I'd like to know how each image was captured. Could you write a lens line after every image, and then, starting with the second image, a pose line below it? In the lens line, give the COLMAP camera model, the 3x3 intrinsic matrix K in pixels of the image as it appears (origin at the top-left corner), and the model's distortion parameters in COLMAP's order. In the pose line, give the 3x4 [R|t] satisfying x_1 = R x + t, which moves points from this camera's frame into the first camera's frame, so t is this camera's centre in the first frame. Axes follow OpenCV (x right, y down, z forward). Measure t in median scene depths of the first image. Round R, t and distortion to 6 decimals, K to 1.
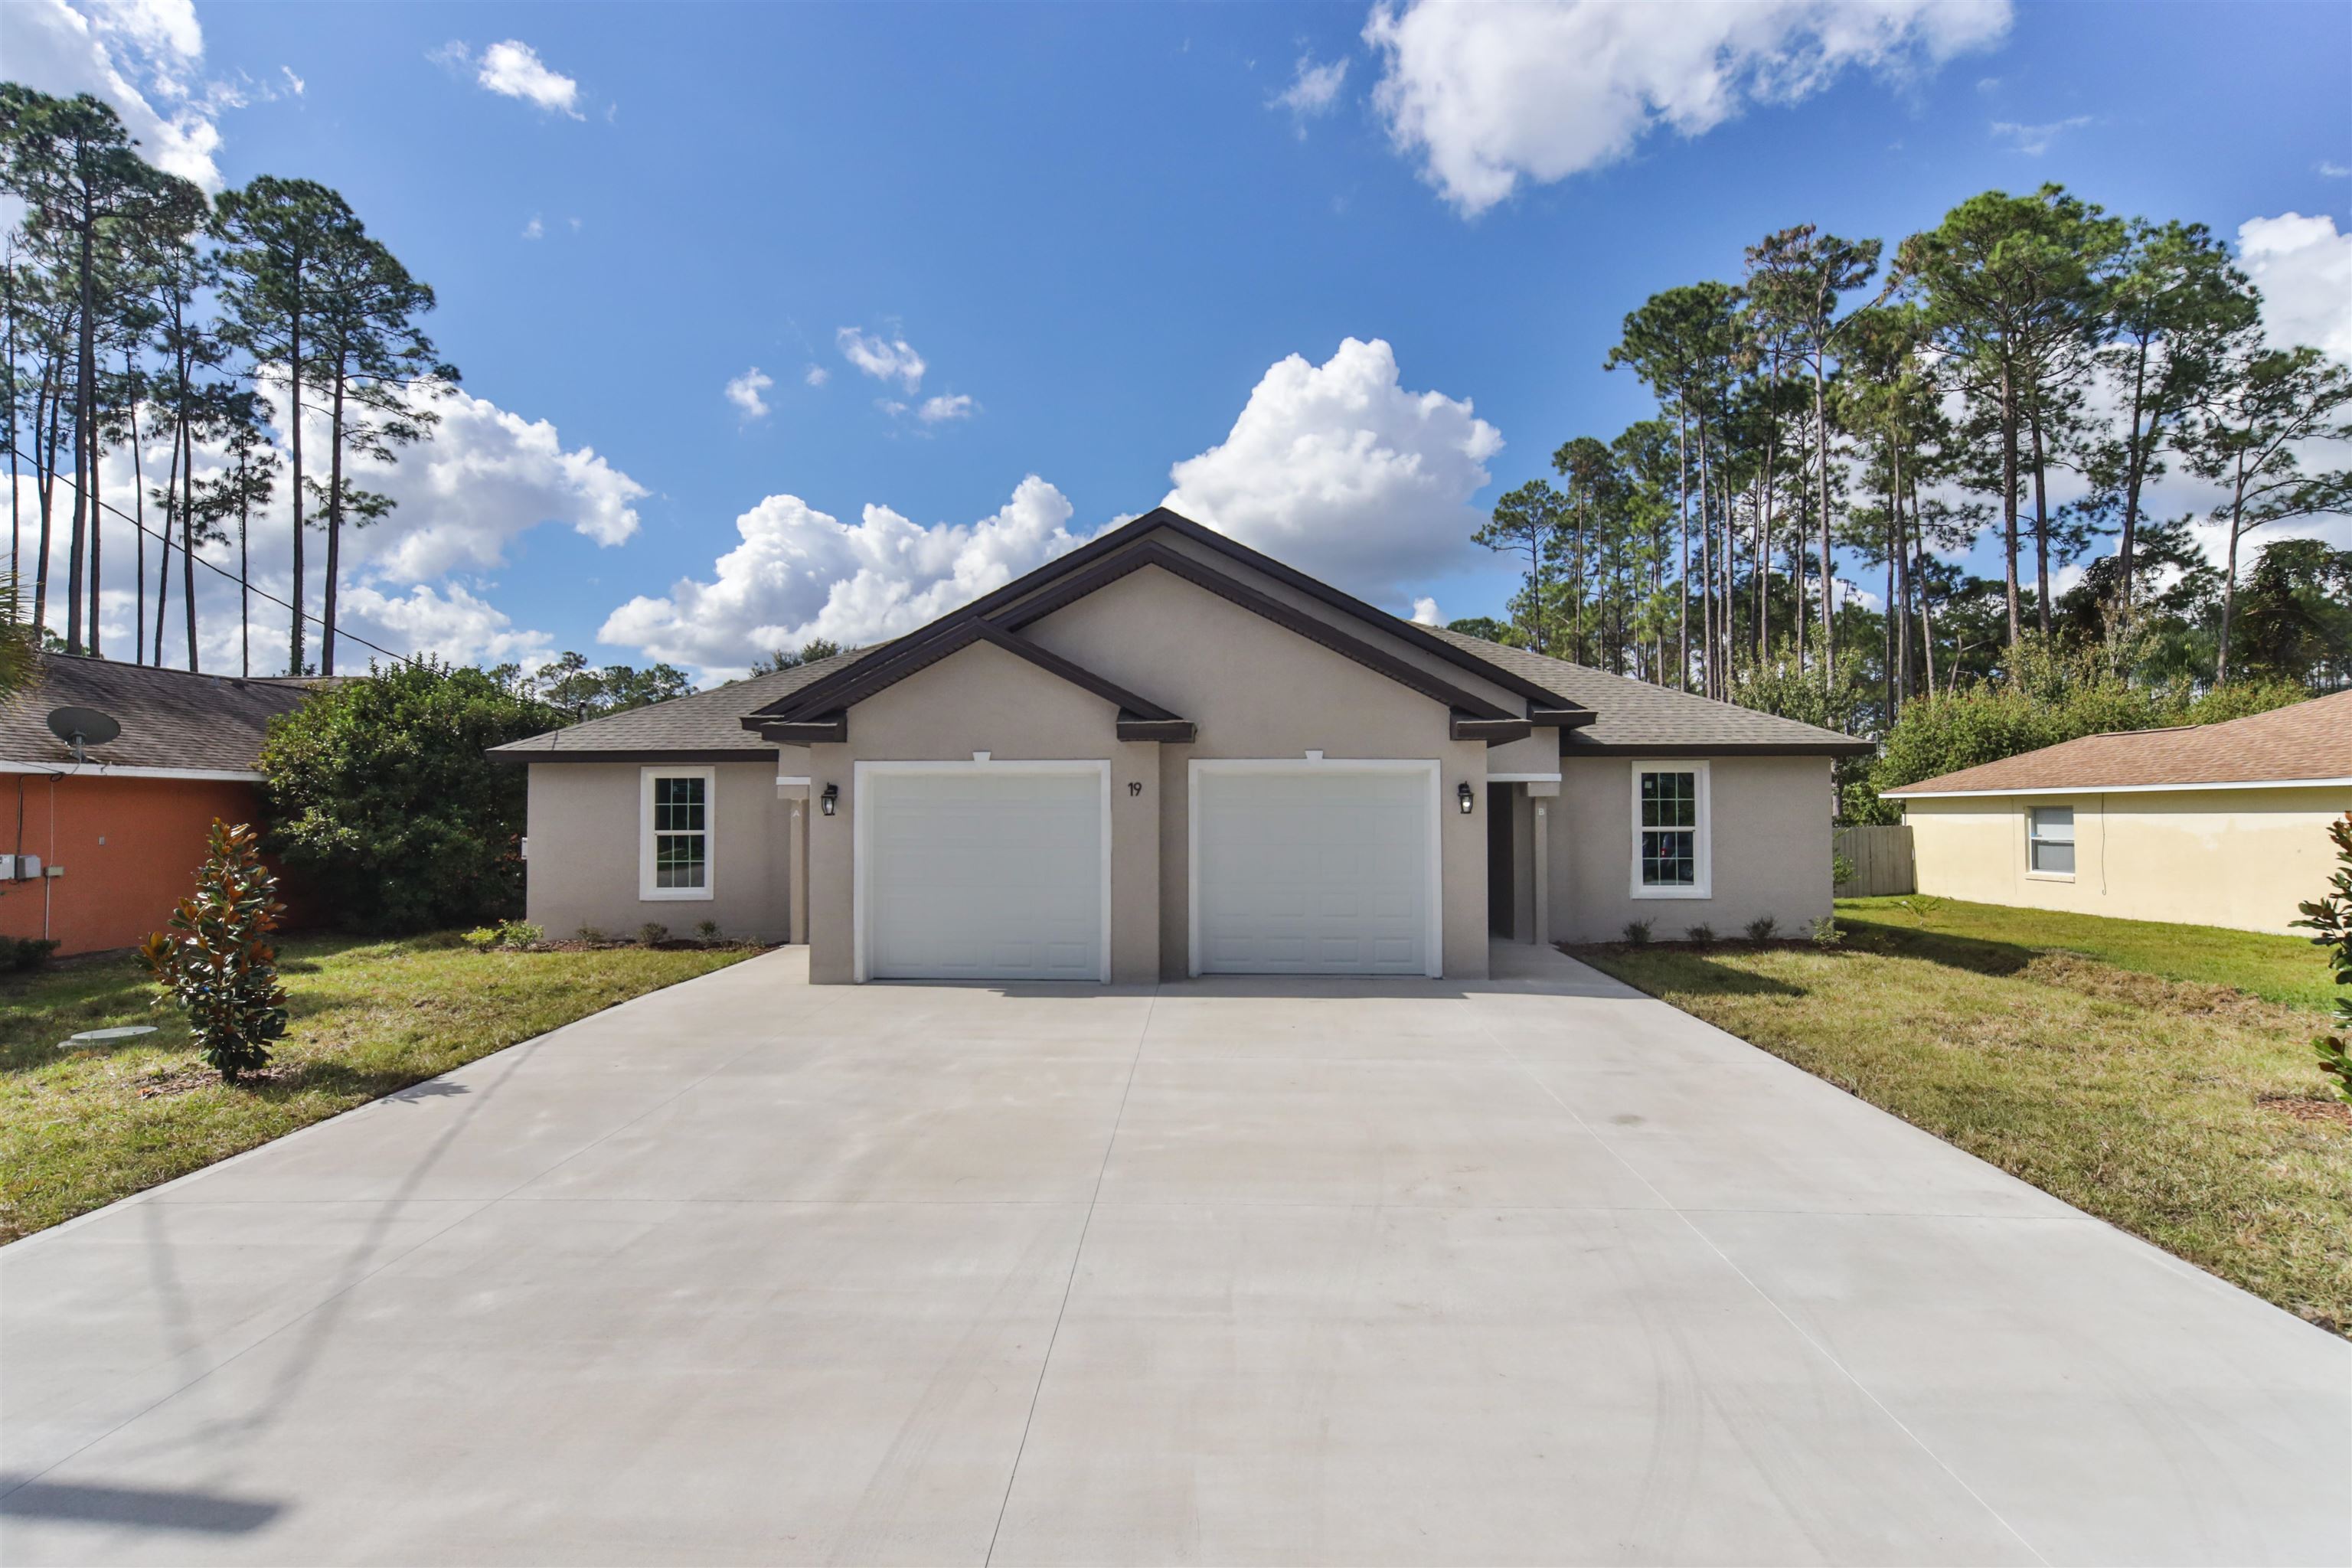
lens RADIAL K [[1023.8, 0, 1182.3], [0, 1023.8, 789.4], [0, 0, 1]] dist [-0.002742, 0.001107]
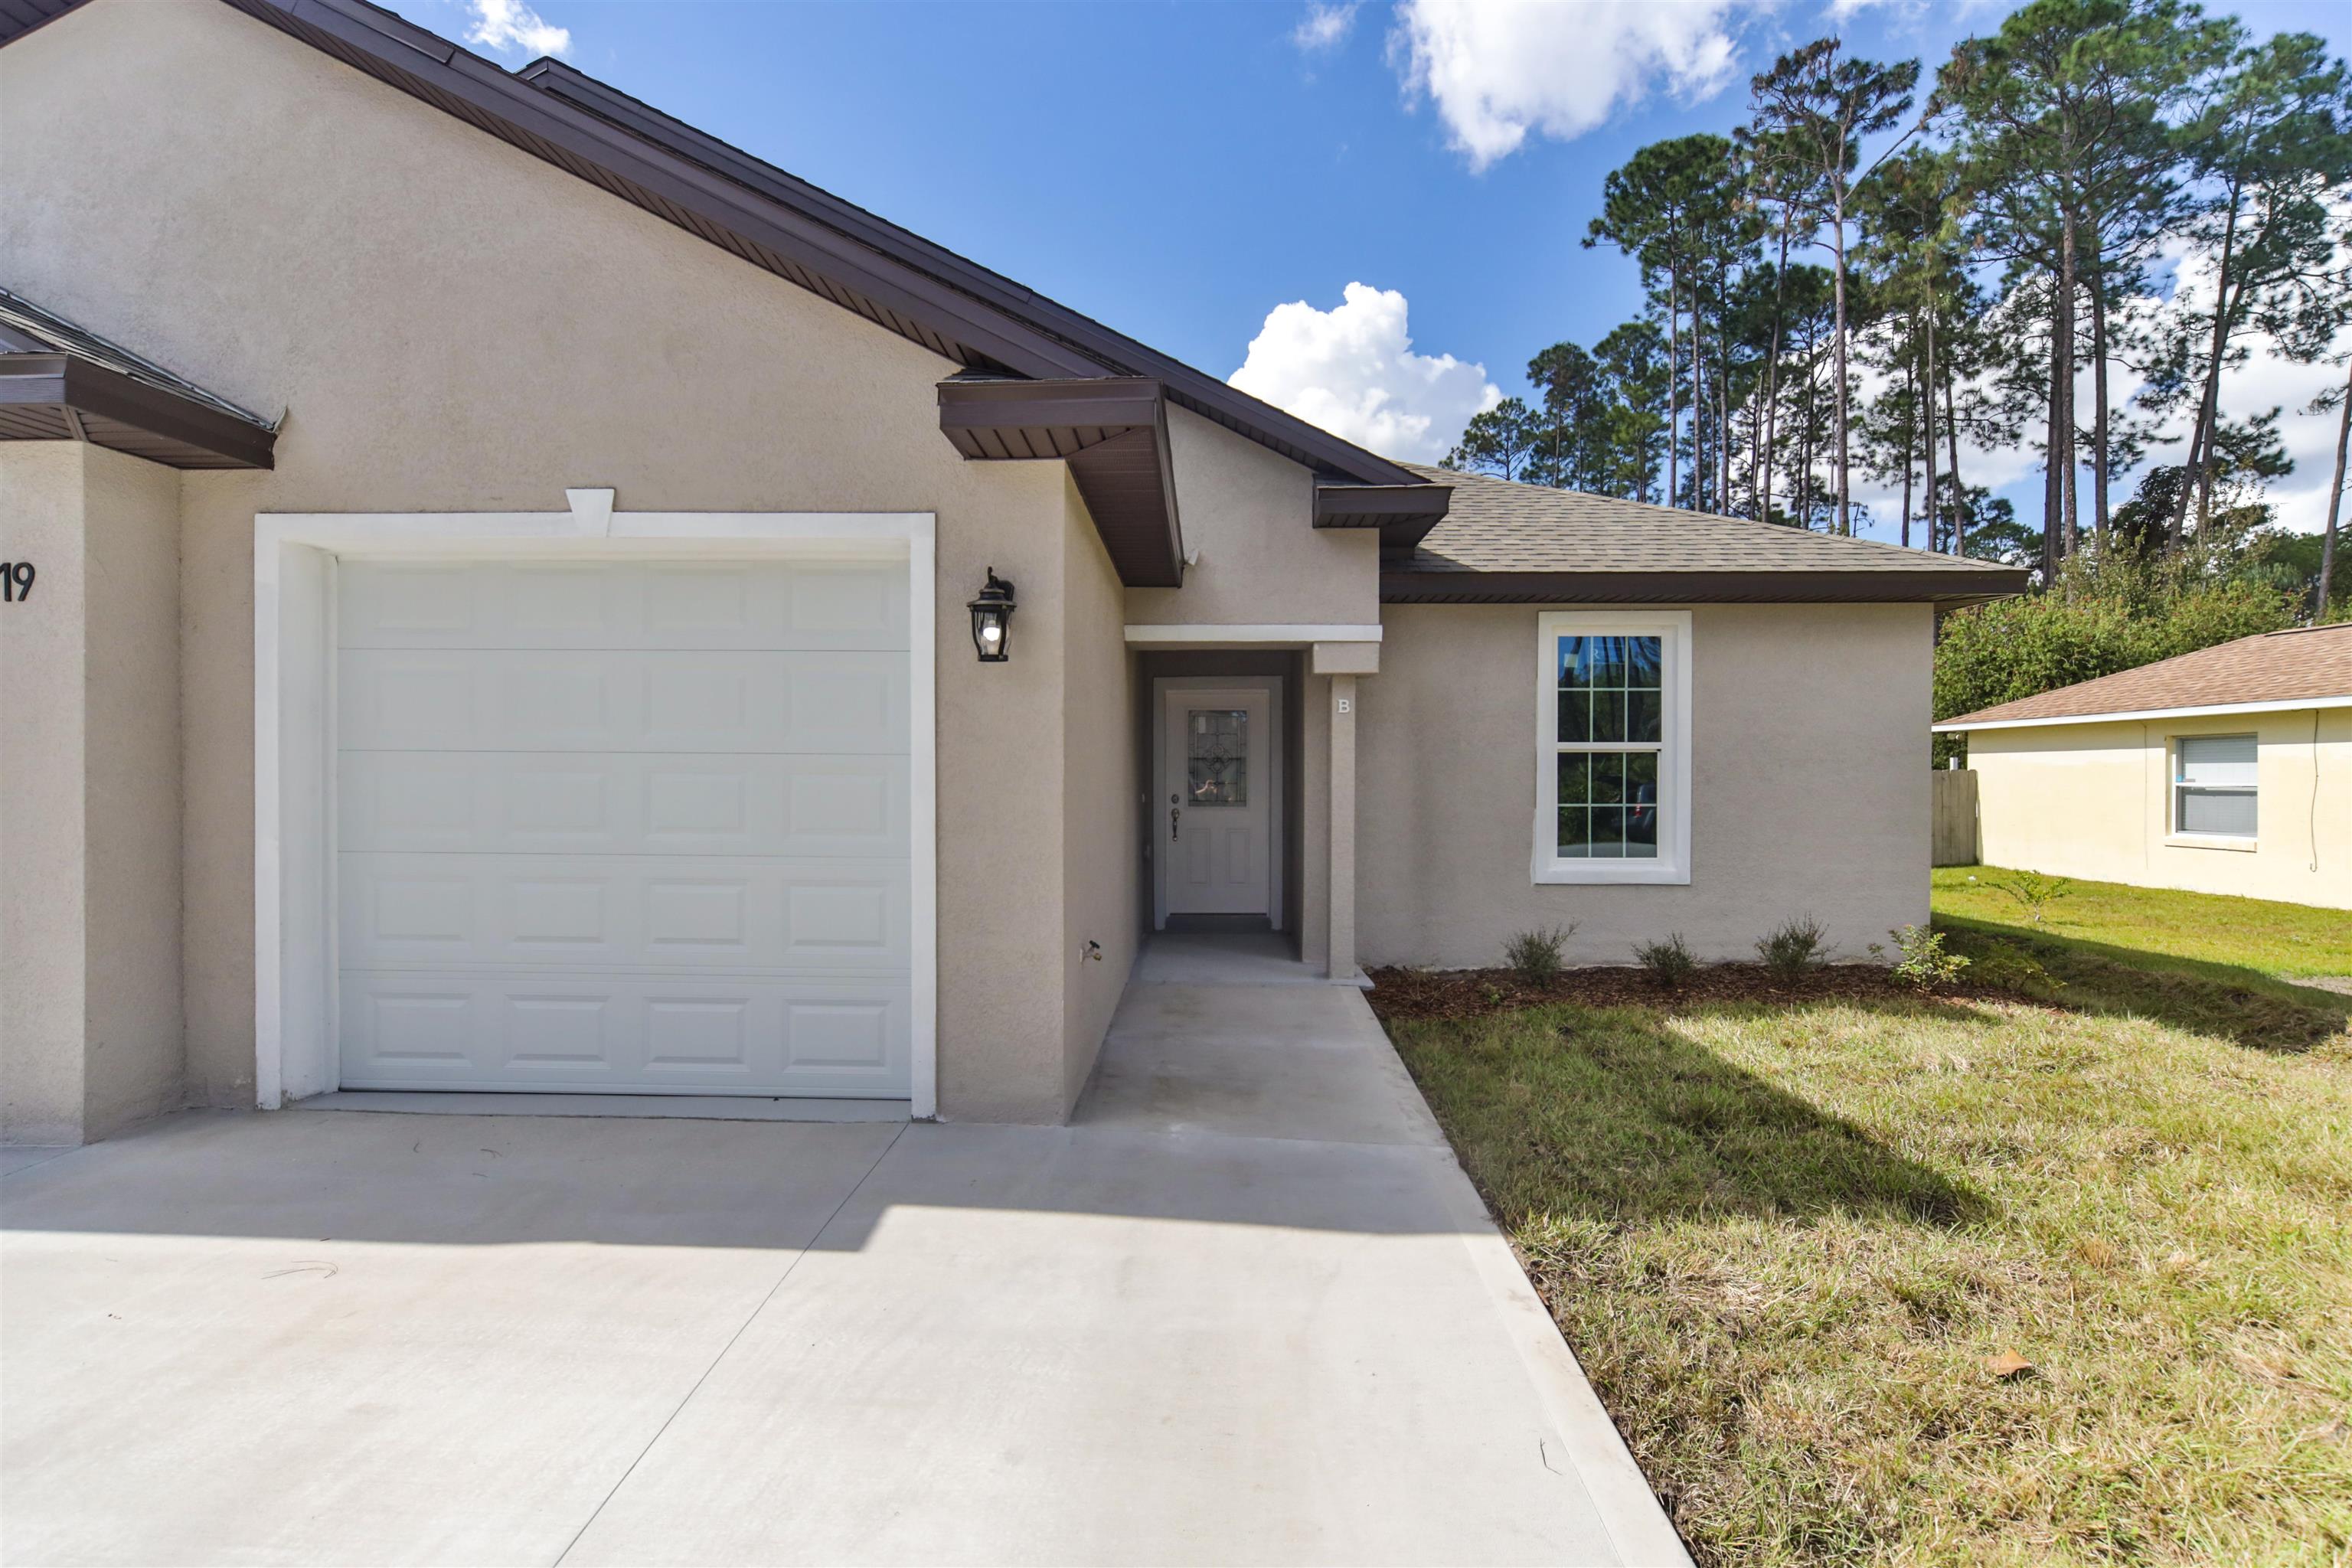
lens RADIAL K [[1017.8, 0, 1172.9], [0, 1017.8, 781.0], [0, 0, 1]] dist [-0.002005, -0.000006]
pose [[0.999990, 0.004399, 0.000207, 0.098320], [-0.004403, 0.999508, 0.031057, 0.015491], [-0.000070, -0.031058, 0.999518, 0.187734]]
